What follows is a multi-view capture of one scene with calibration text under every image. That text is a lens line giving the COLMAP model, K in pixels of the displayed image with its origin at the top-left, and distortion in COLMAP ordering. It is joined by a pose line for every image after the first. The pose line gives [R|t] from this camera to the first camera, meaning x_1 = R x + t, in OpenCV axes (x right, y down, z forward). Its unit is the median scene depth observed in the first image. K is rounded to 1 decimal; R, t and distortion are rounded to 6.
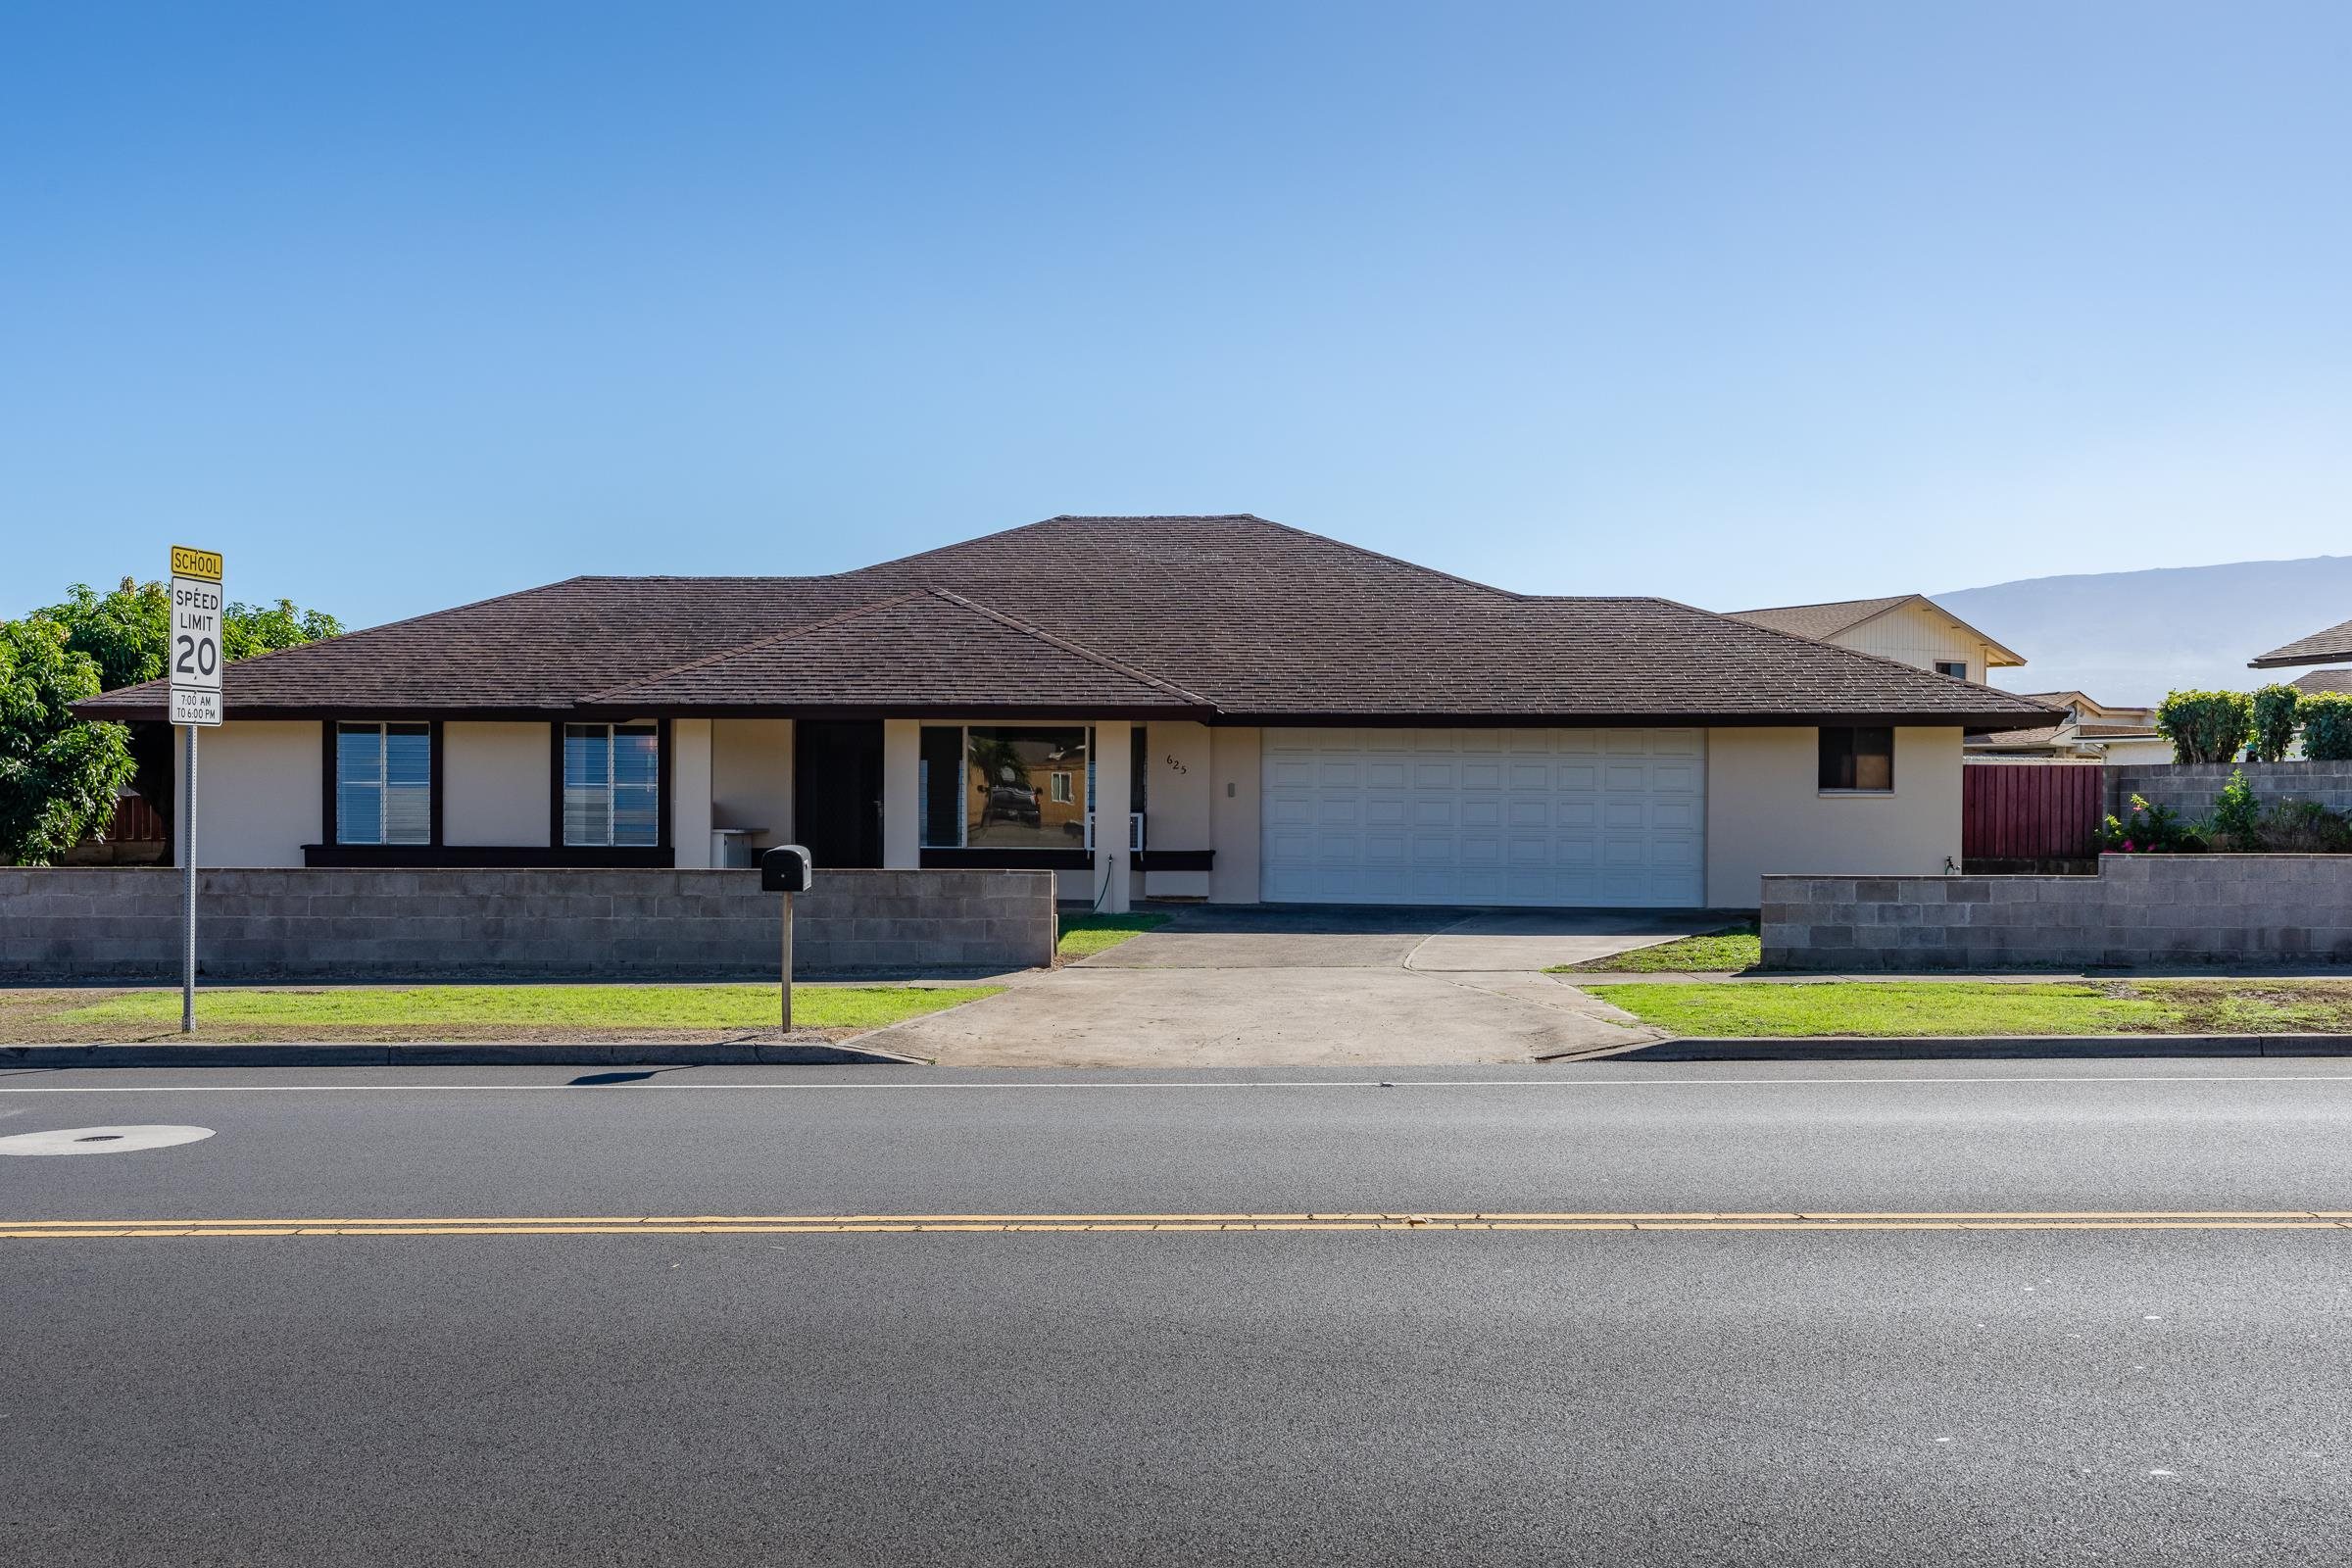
lens RADIAL K [[2422.7, 0, 1167.1], [0, 2422.7, 766.9], [0, 0, 1]] dist [0.150286, 0.000000]
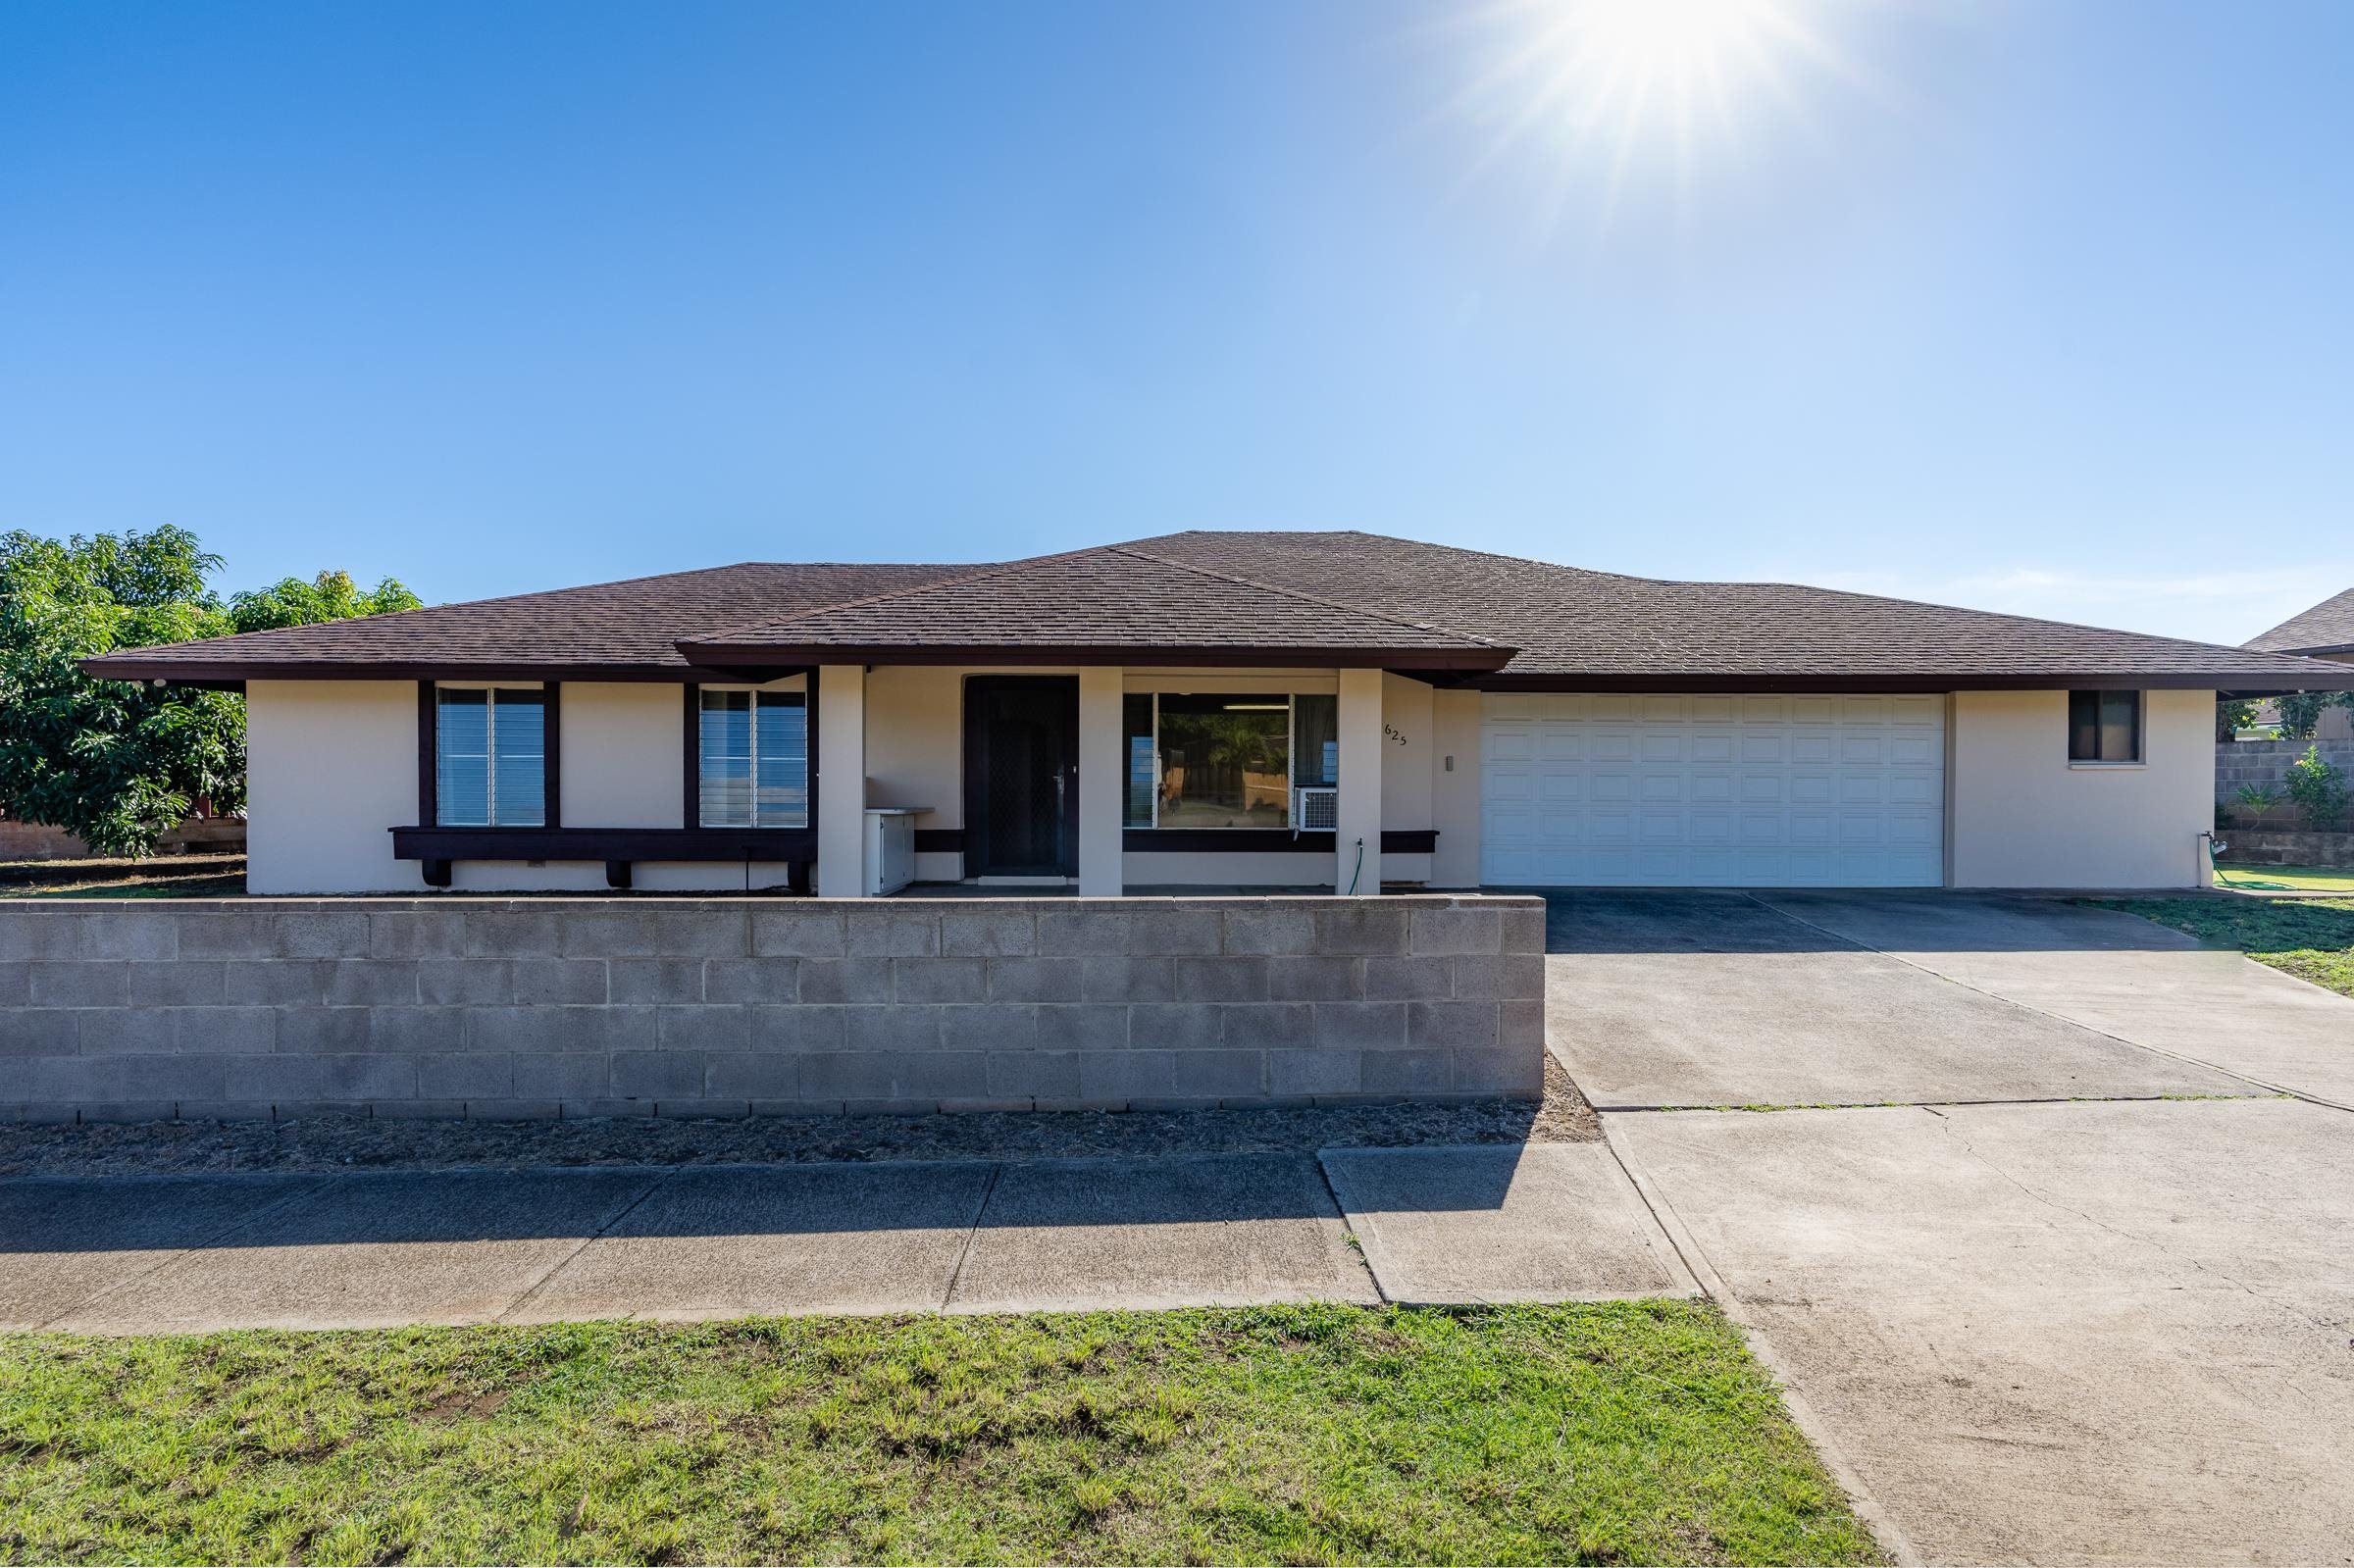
lens RADIAL K [[1073.5, 0, 1194.0], [0, 1073.5, 785.1], [0, 0, 1]] dist [0.020259, 0.000601]
pose [[0.996682, -0.003107, 0.081335, -0.103000], [0.002361, 0.999954, 0.009265, 0.014107], [-0.081360, -0.009042, 0.996644, 0.611674]]
